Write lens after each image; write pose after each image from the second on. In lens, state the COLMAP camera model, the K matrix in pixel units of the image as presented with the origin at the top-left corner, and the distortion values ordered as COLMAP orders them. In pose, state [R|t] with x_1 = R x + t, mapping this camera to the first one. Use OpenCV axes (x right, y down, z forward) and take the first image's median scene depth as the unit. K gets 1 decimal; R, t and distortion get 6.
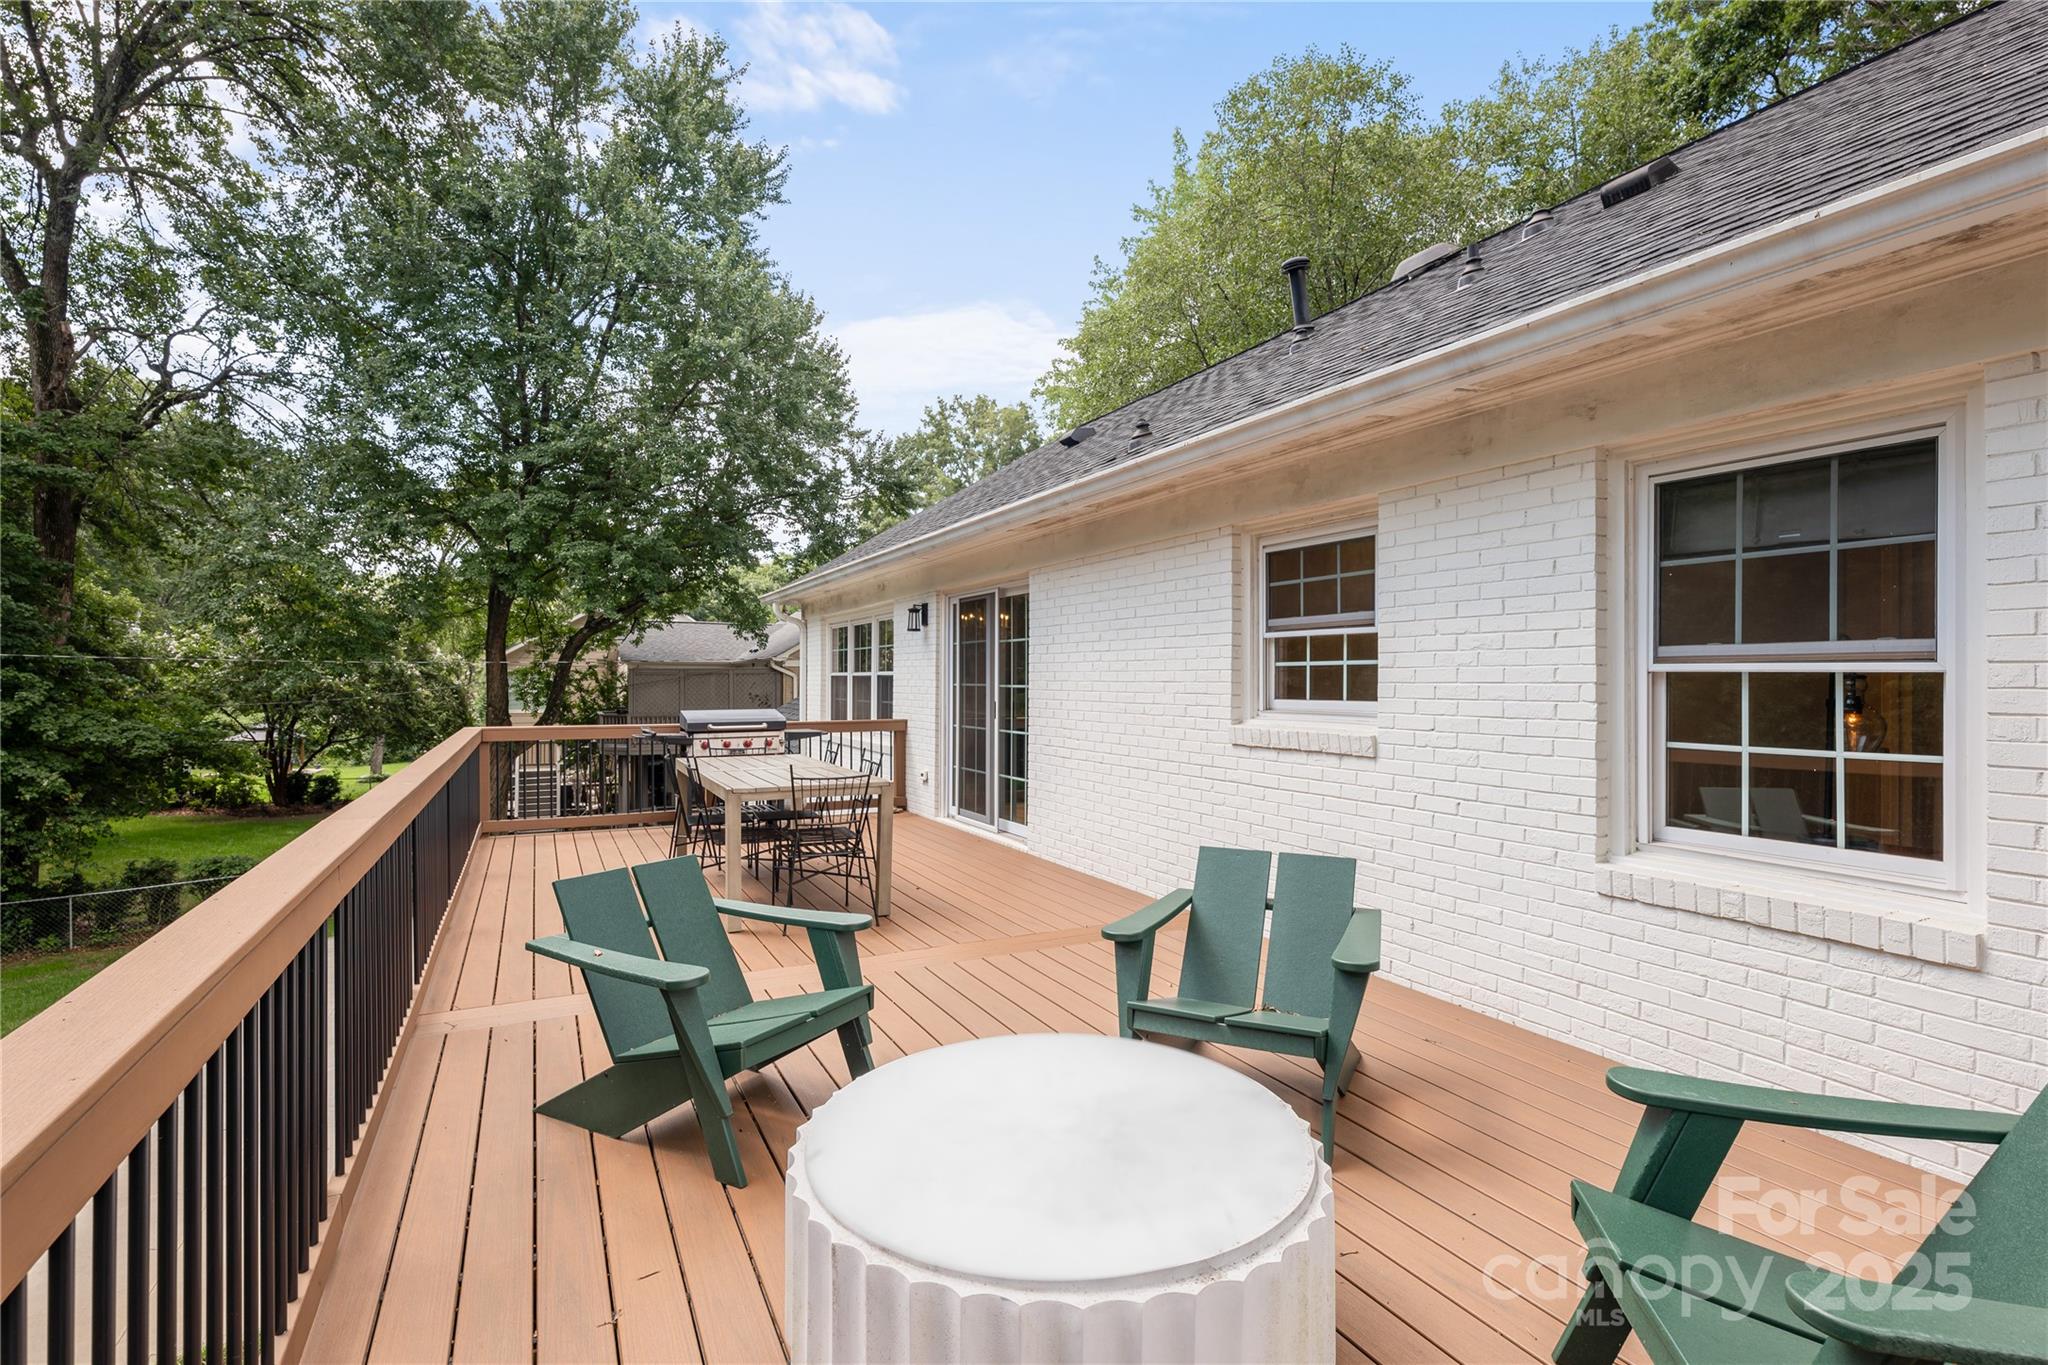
lens RADIAL K [[974.0, 0, 1023.3], [0, 974.0, 683.7], [0, 0, 1]] dist [0.012809, 0.000040]
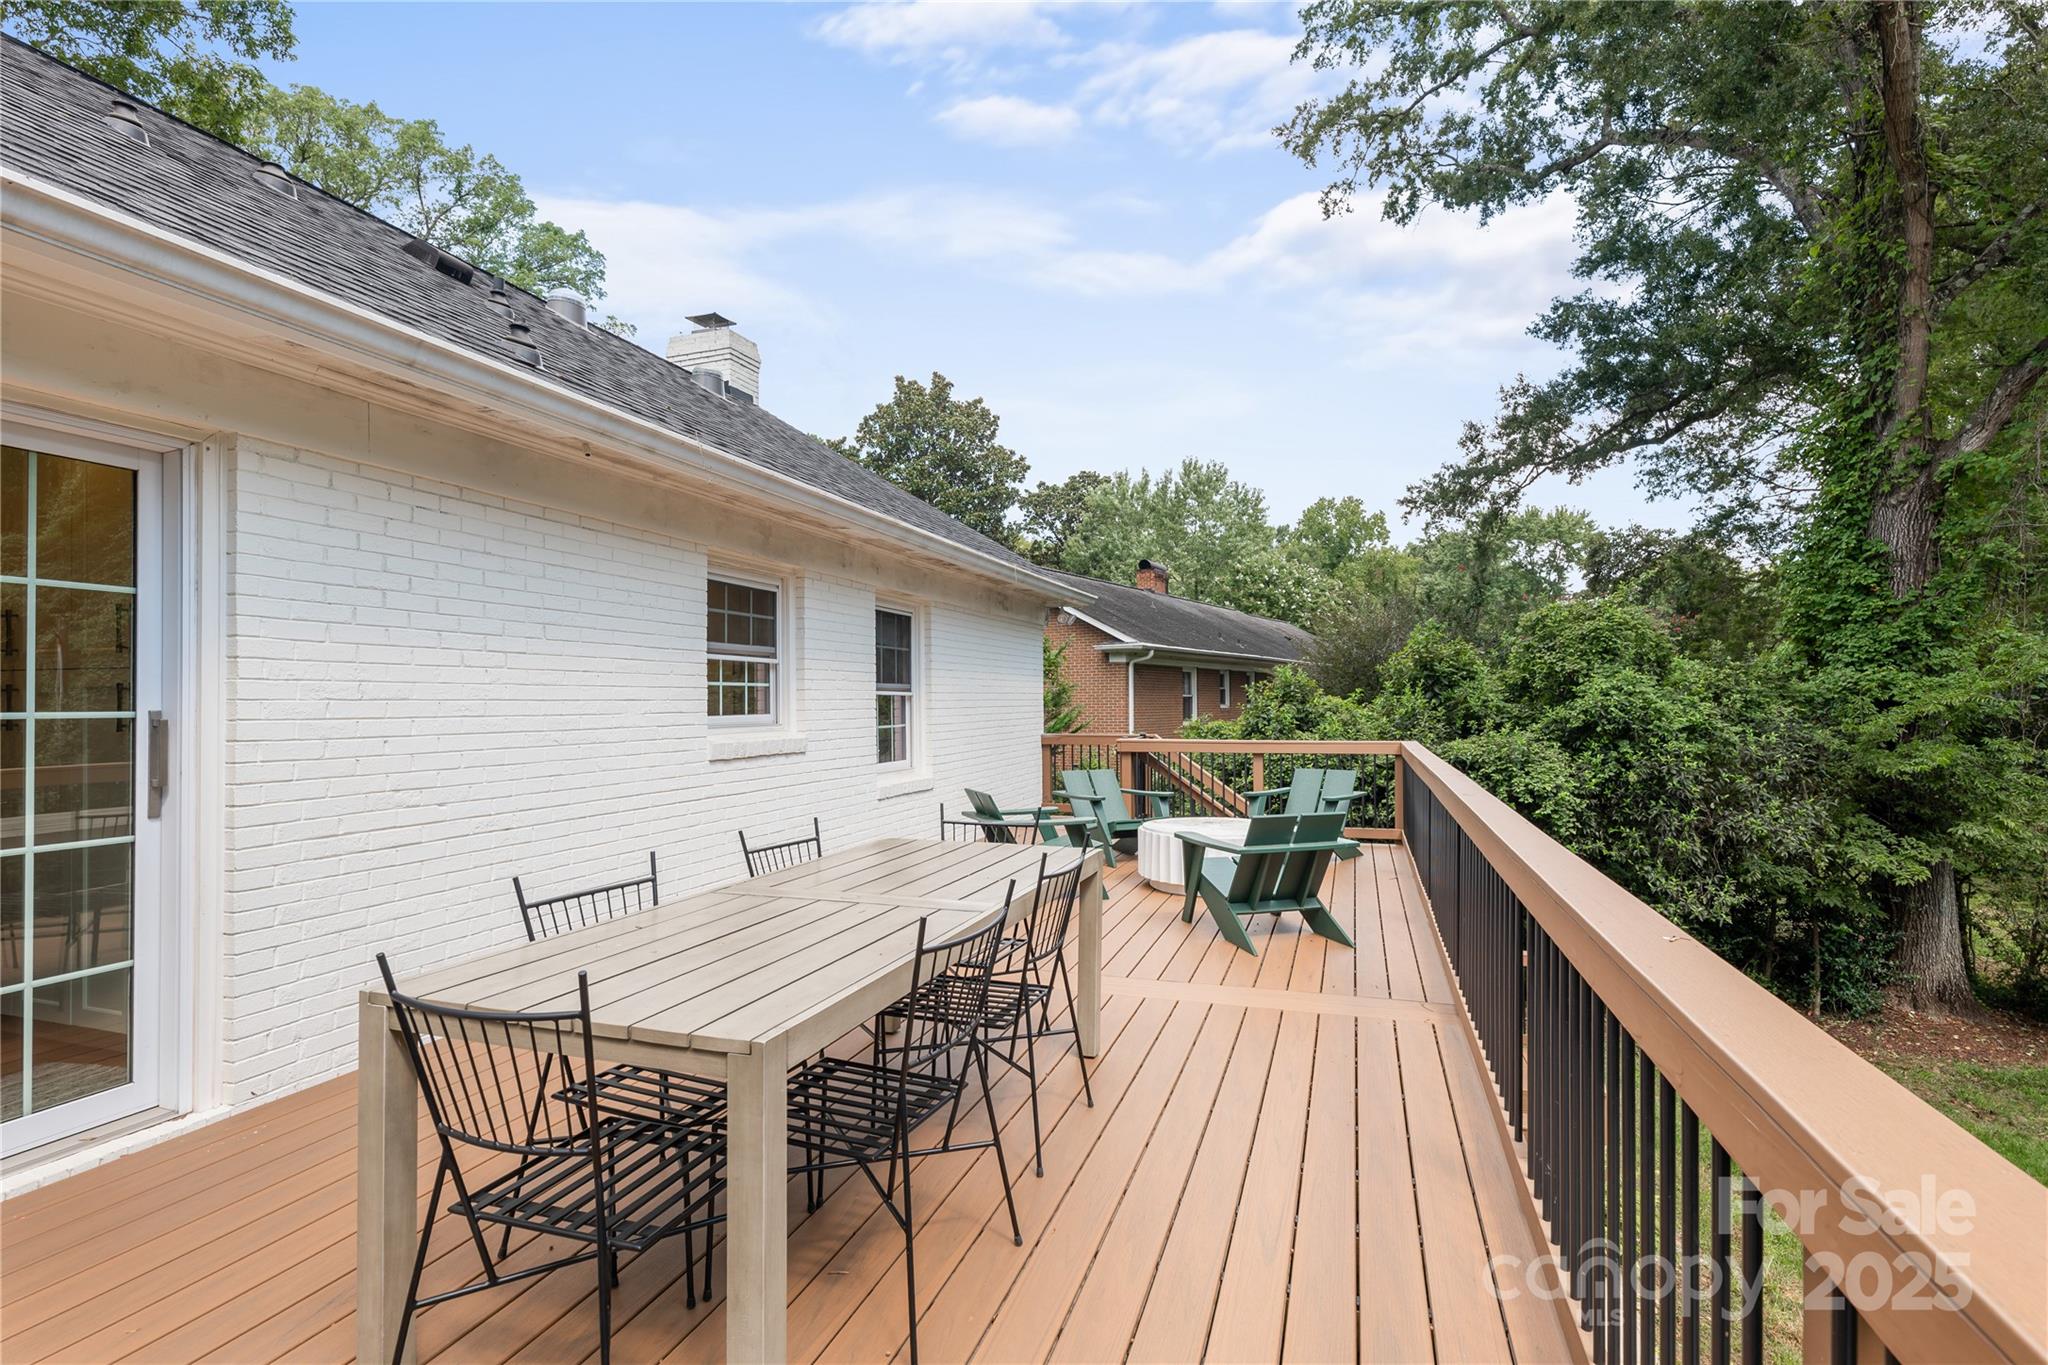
lens RADIAL K [[974.0, 0, 1024.1], [0, 974.0, 691.3], [0, 0, 1]] dist [0.012809, 0.000040]
pose [[-0.700601, 0.004650, 0.713539, -0.792185], [0.002161, 0.999988, -0.004394, -0.006286], [-0.713550, -0.001537, -0.700602, 1.580095]]
